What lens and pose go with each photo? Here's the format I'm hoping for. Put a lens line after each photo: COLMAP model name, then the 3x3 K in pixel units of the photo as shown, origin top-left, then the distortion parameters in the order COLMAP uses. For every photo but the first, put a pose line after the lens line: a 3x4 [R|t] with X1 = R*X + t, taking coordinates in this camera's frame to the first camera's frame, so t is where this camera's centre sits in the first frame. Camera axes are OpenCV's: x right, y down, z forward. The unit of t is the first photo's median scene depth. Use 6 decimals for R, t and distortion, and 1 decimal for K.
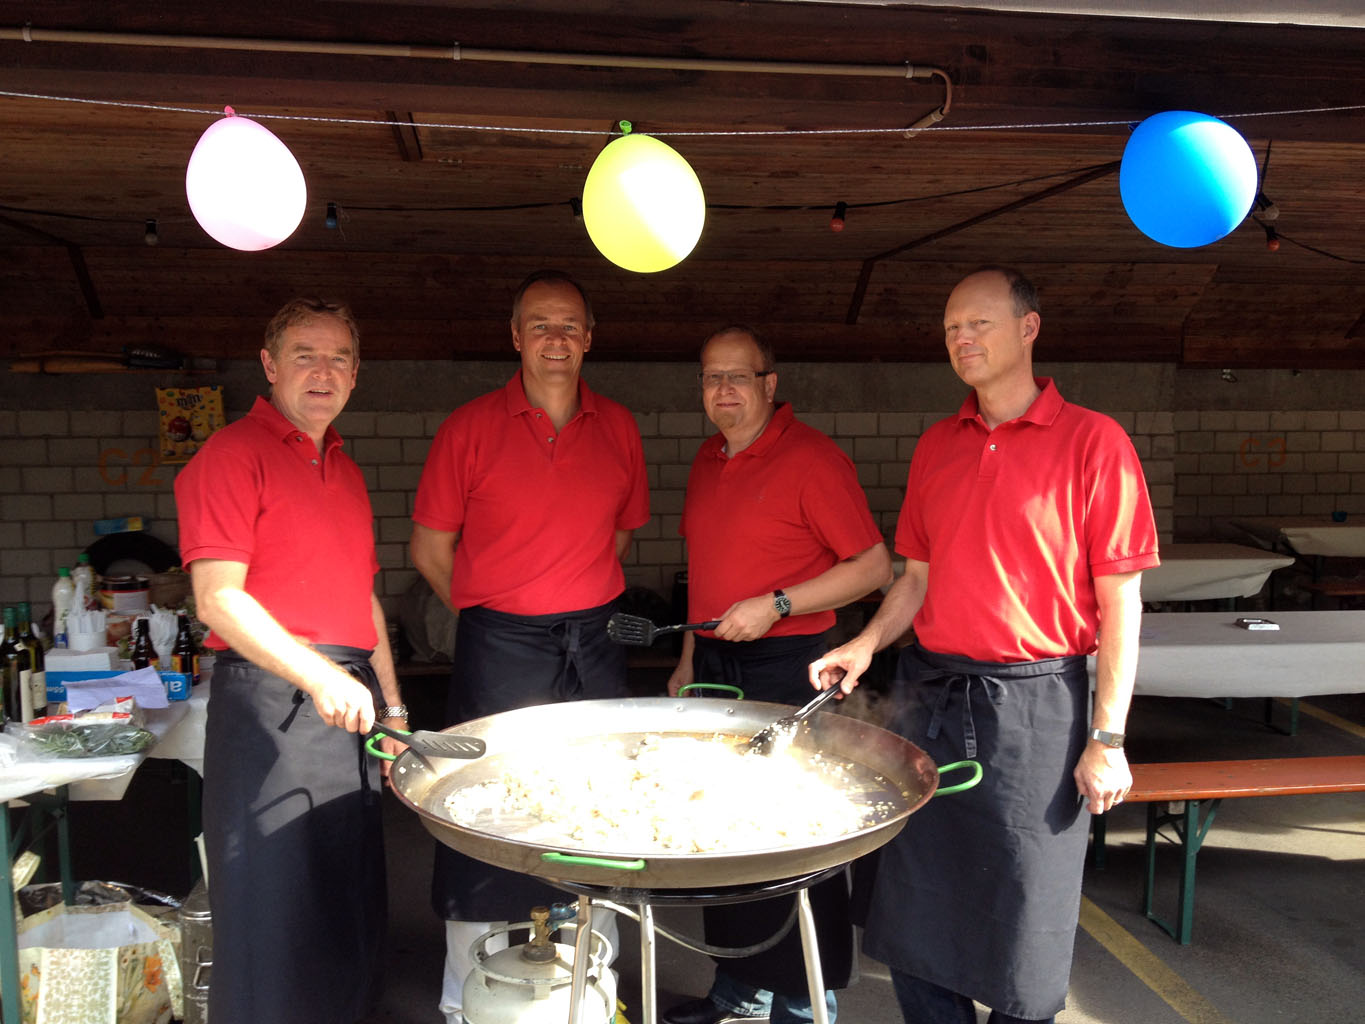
lens RADIAL K [[1288.2, 0, 707.3], [0, 1288.2, 508.0], [0, 0, 1]] dist [0.025223, 0.000000]
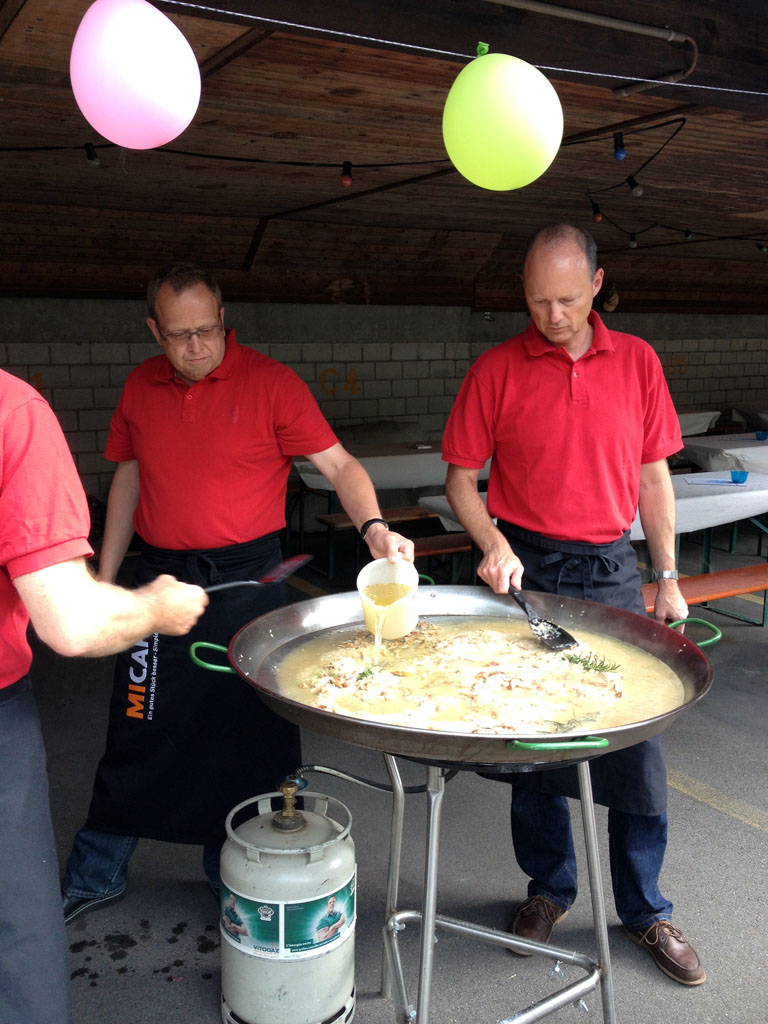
lens RADIAL K [[966.4, 0, 413.4], [0, 966.4, 500.5], [0, 0, 1]] dist [0.025223, 0.000000]
pose [[0.919112, -0.066160, 0.388402, -0.120700], [0.033431, 0.995341, 0.090435, -0.002120], [-0.392576, -0.070135, 0.917042, 0.073055]]
